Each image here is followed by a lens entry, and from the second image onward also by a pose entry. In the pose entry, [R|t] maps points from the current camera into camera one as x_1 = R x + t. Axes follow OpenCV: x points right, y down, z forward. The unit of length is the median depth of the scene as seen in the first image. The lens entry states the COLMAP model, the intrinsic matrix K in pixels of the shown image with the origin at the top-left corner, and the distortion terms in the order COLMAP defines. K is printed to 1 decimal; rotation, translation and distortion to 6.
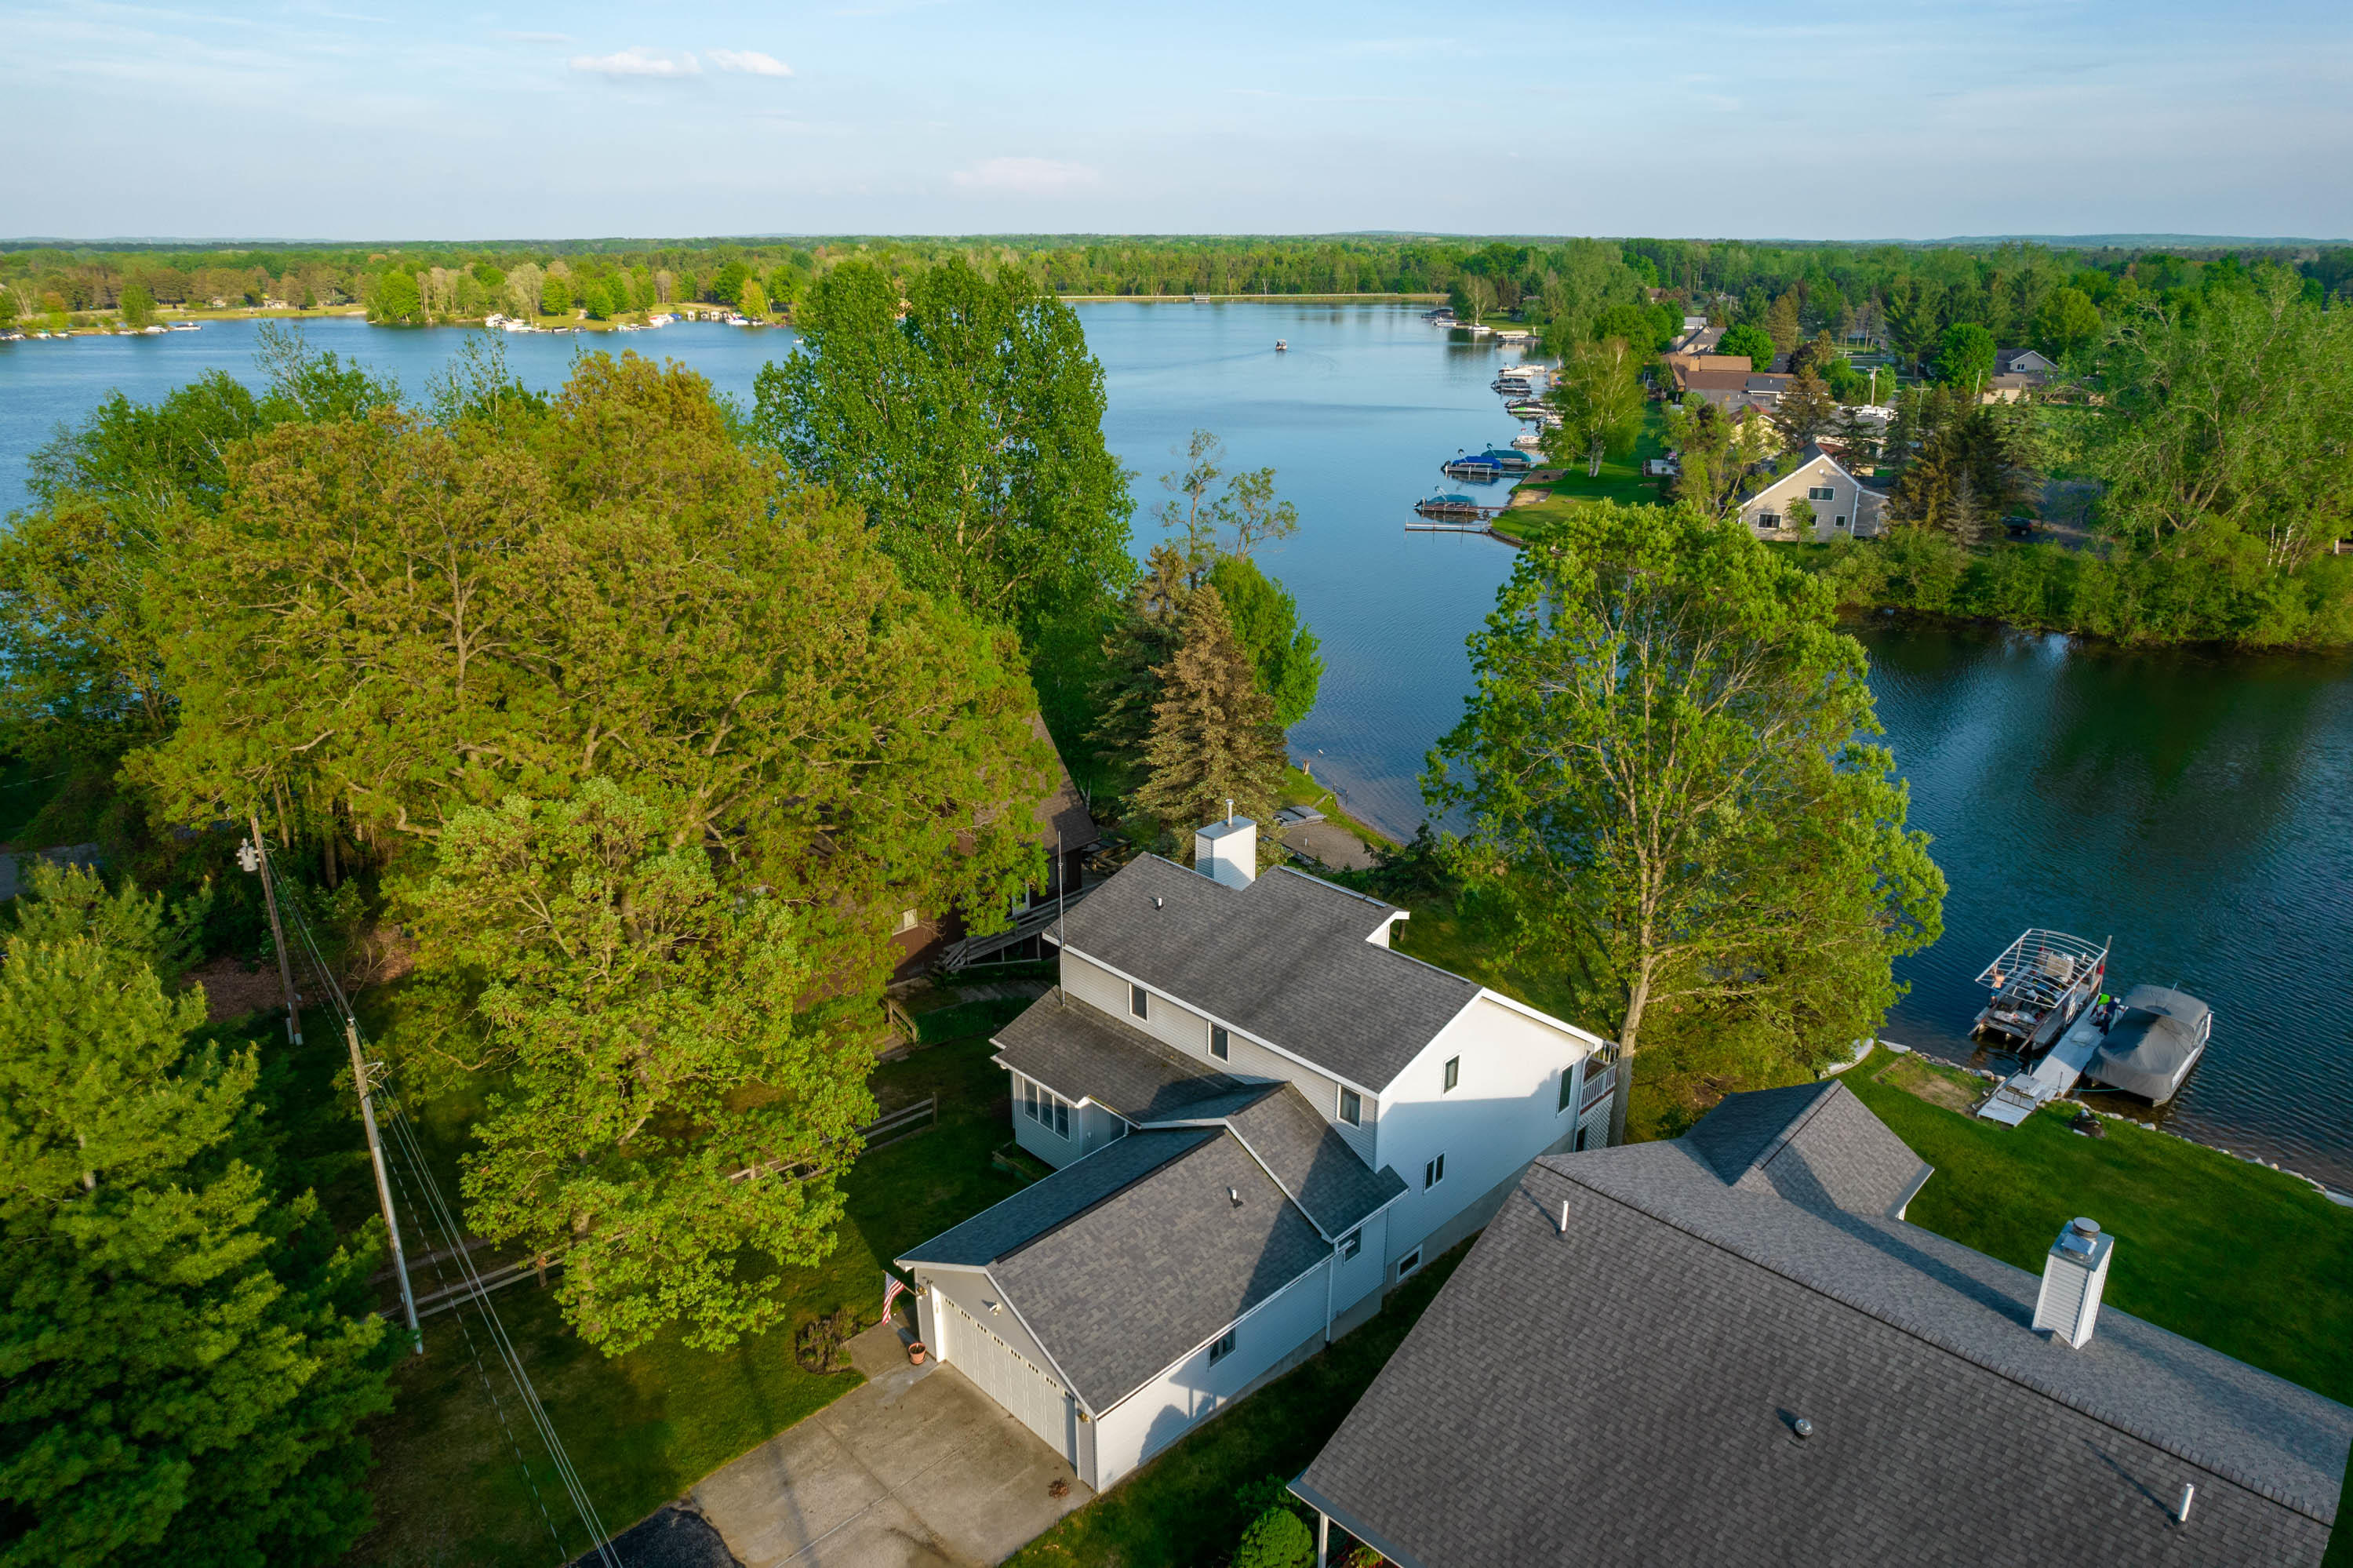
lens RADIAL K [[1504.0, 0, 1170.6], [0, 1504.0, 765.0], [0, 0, 1]] dist [-0.069698, 0.038662]
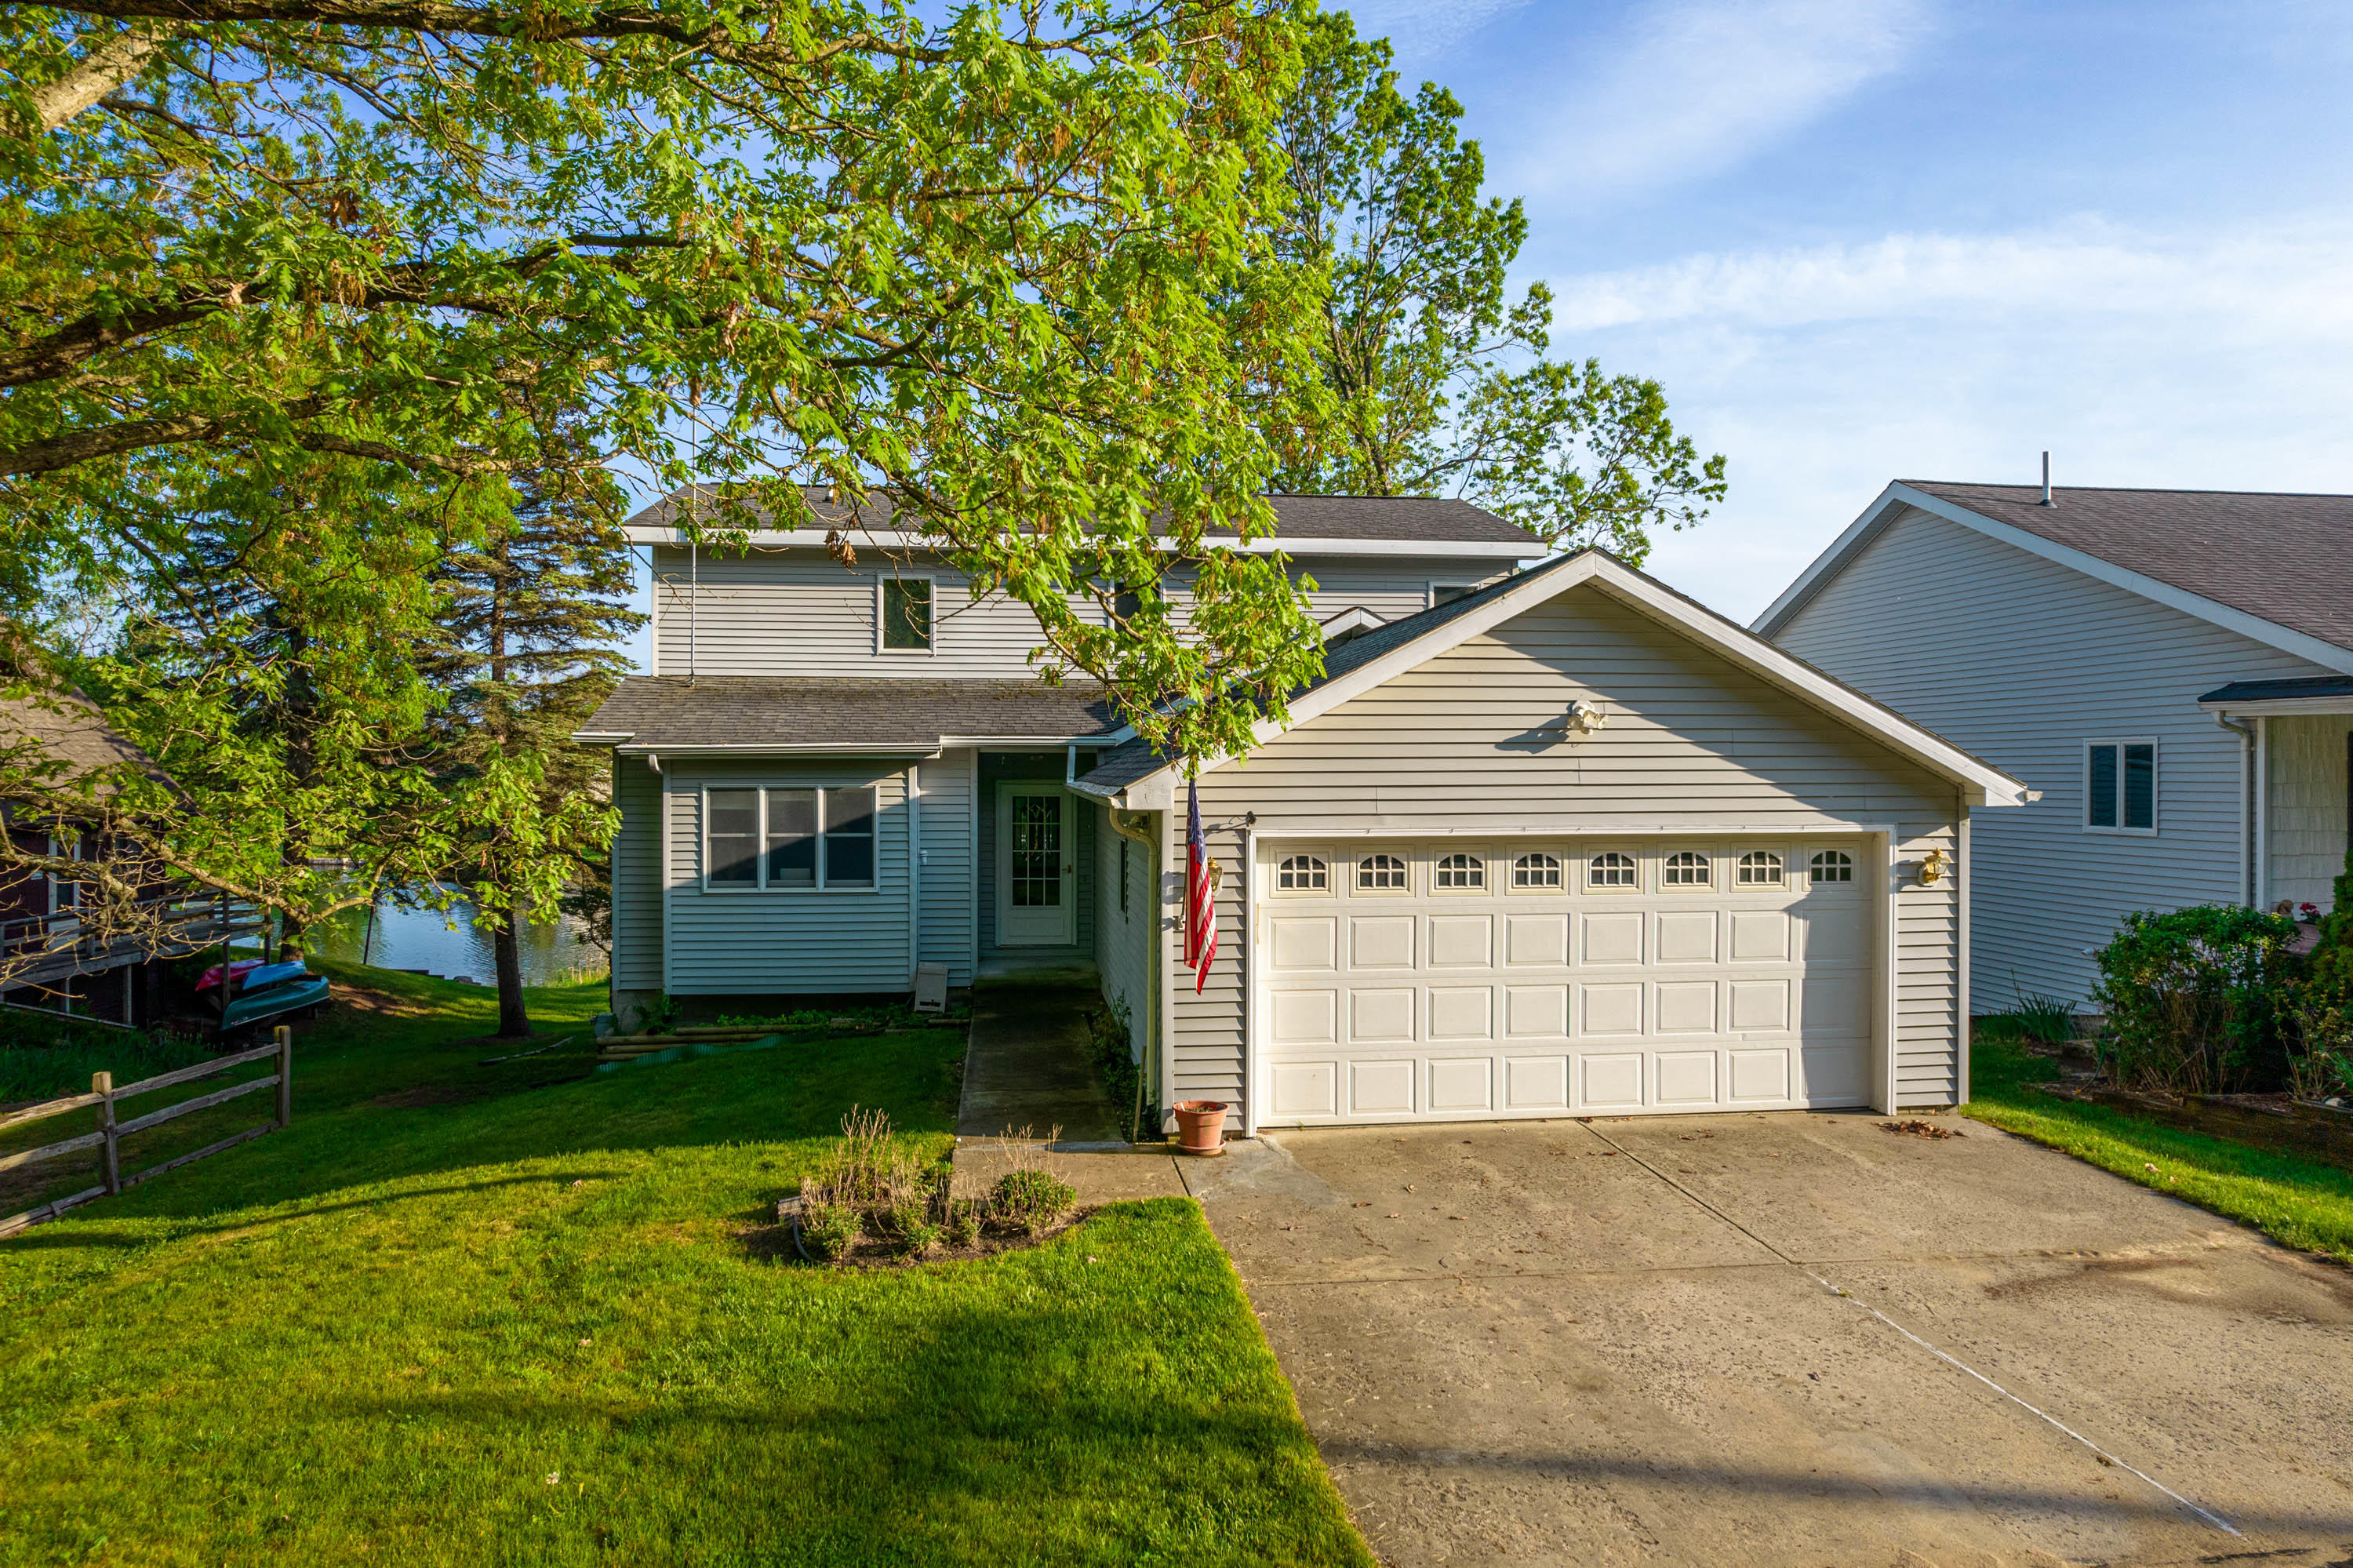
lens RADIAL K [[1504.0, 0, 1170.6], [0, 1504.0, 765.0], [0, 0, 1]] dist [-0.069698, 0.038662]
pose [[0.615637, 0.004759, 0.788016, -0.330916], [0.260786, 0.942406, -0.209430, 0.309678], [-0.743627, 0.334436, 0.578939, 0.642077]]
